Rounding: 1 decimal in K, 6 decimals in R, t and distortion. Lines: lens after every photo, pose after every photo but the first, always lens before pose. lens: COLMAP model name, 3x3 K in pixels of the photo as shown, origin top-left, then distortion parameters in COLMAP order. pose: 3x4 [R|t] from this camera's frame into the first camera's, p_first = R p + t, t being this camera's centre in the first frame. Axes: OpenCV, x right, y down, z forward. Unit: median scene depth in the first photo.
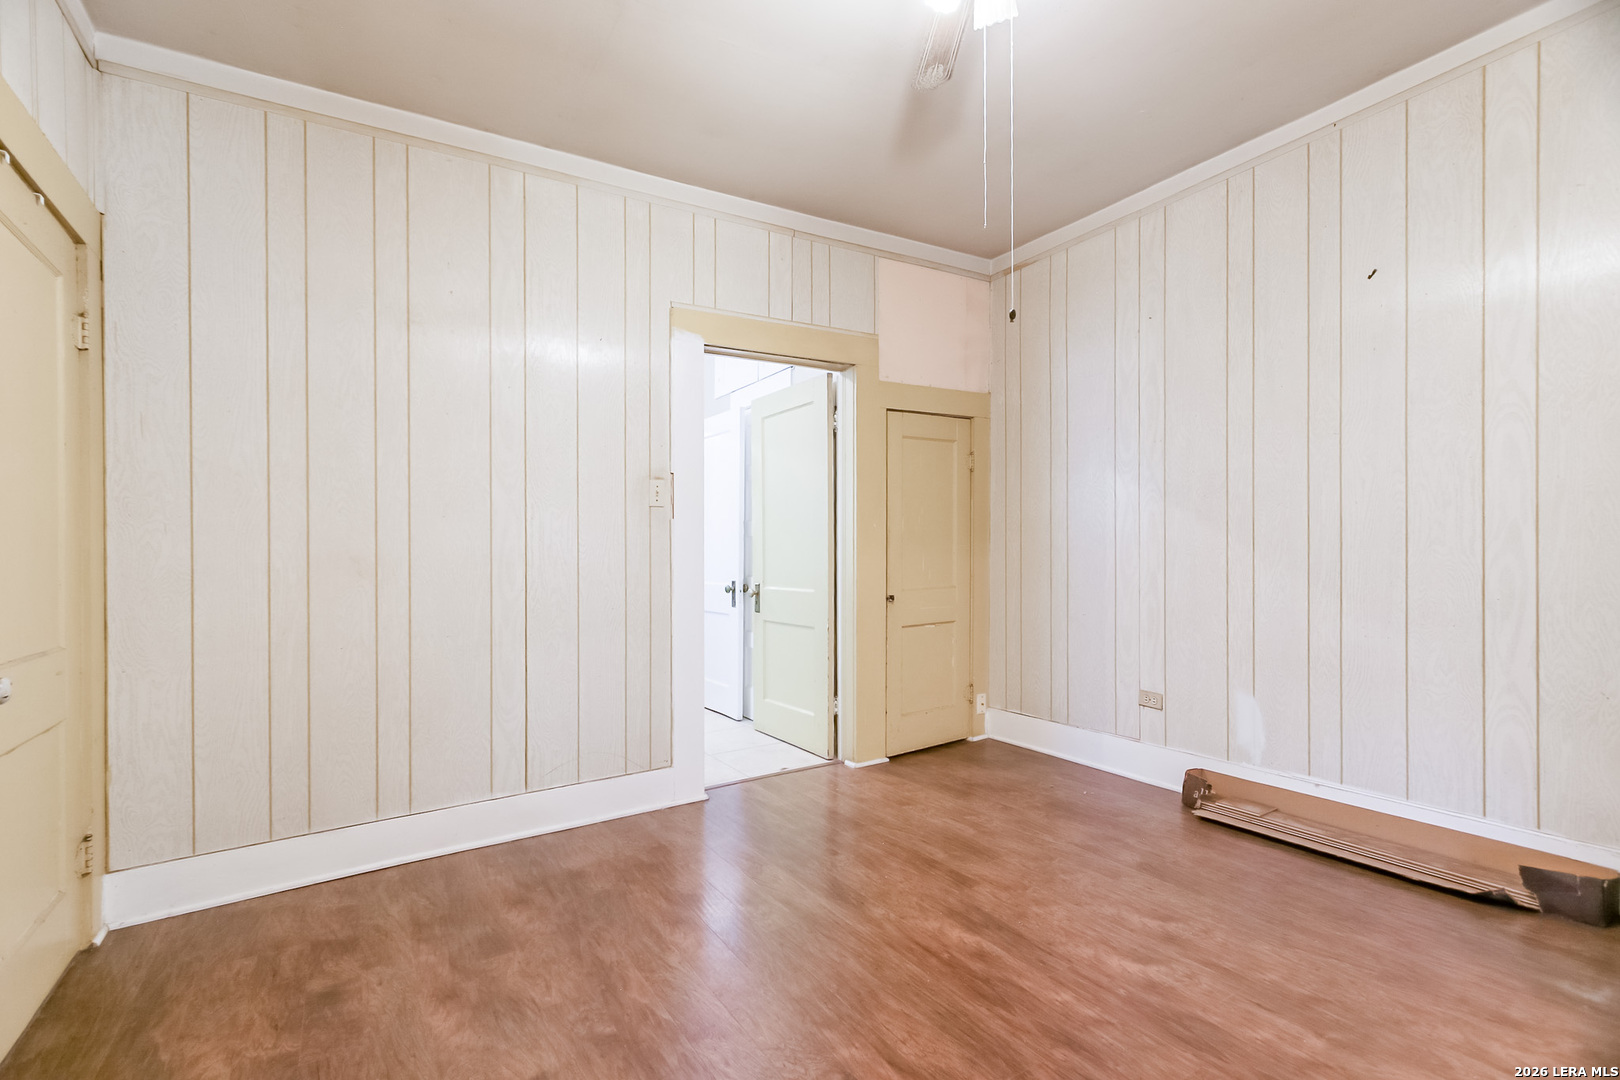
lens RADIAL K [[744.3, 0, 782.9], [0, 744.3, 549.4], [0, 0, 1]] dist [-0.001039, 0.001207]
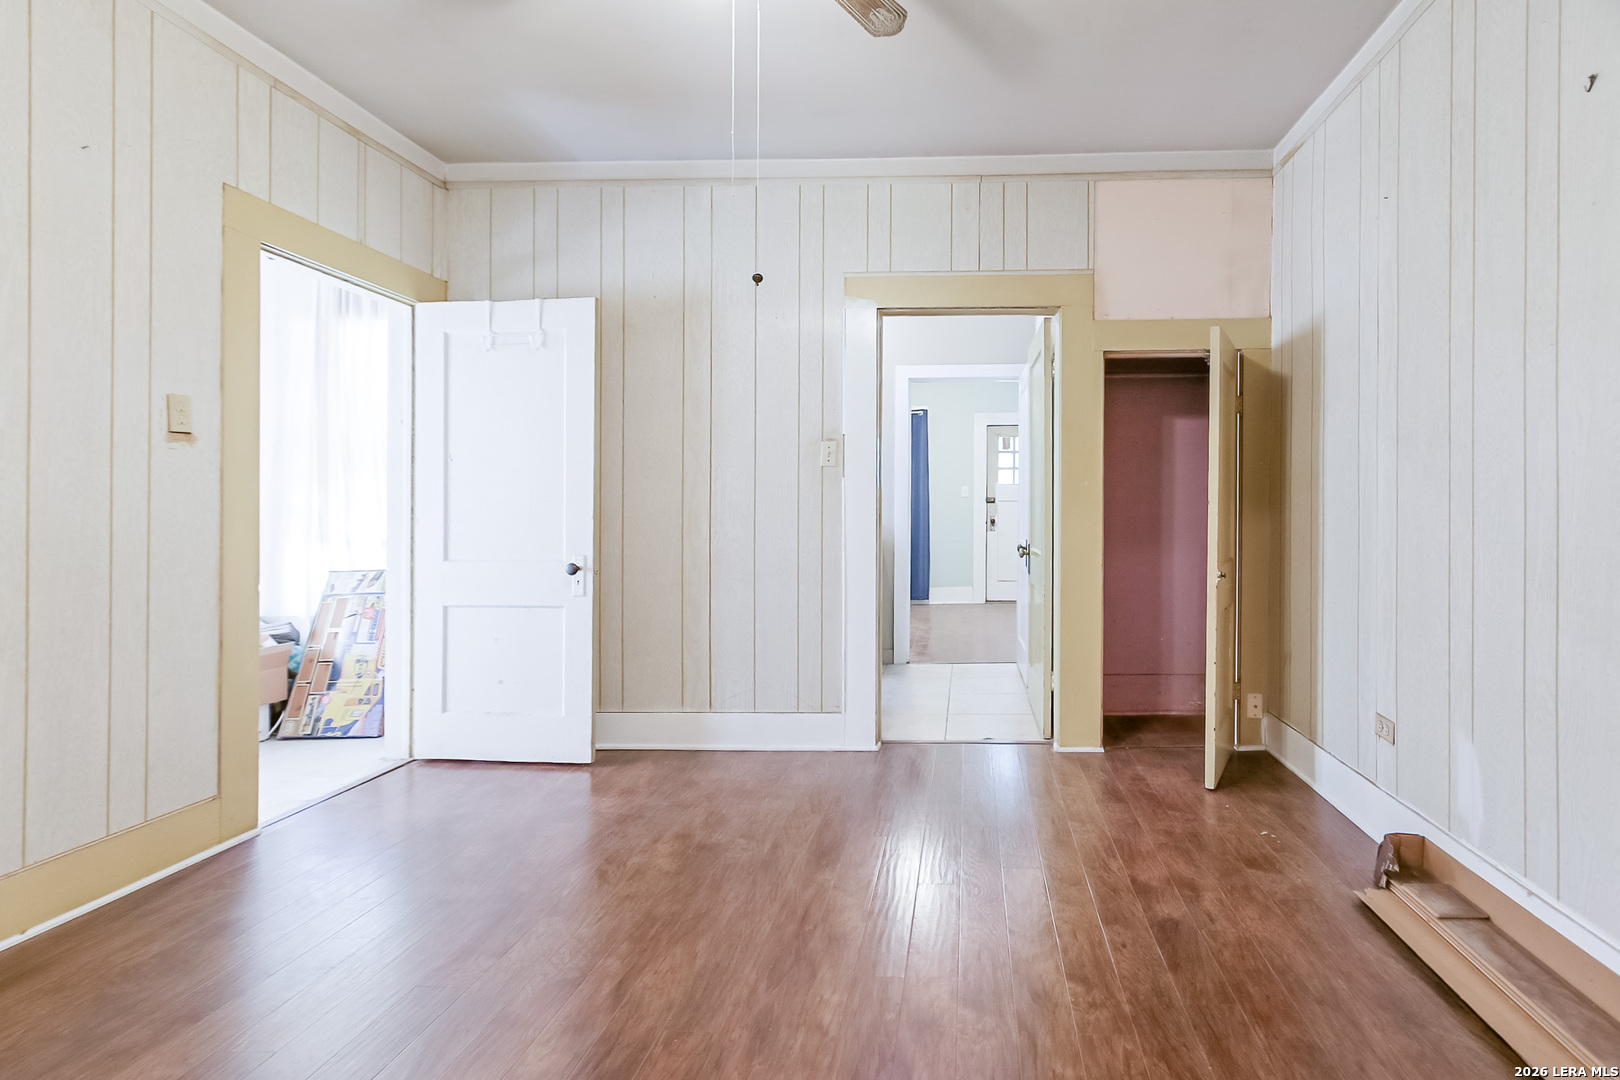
lens RADIAL K [[781.3, 0, 924.6], [0, 781.3, 501.2], [0, 0, 1]] dist [-0.008808, 0.000324]
pose [[0.840135, 0.014415, -0.542186, 0.798041], [-0.016396, 0.999865, 0.001176, -0.016103], [0.542130, 0.007902, 0.840258, 0.194157]]
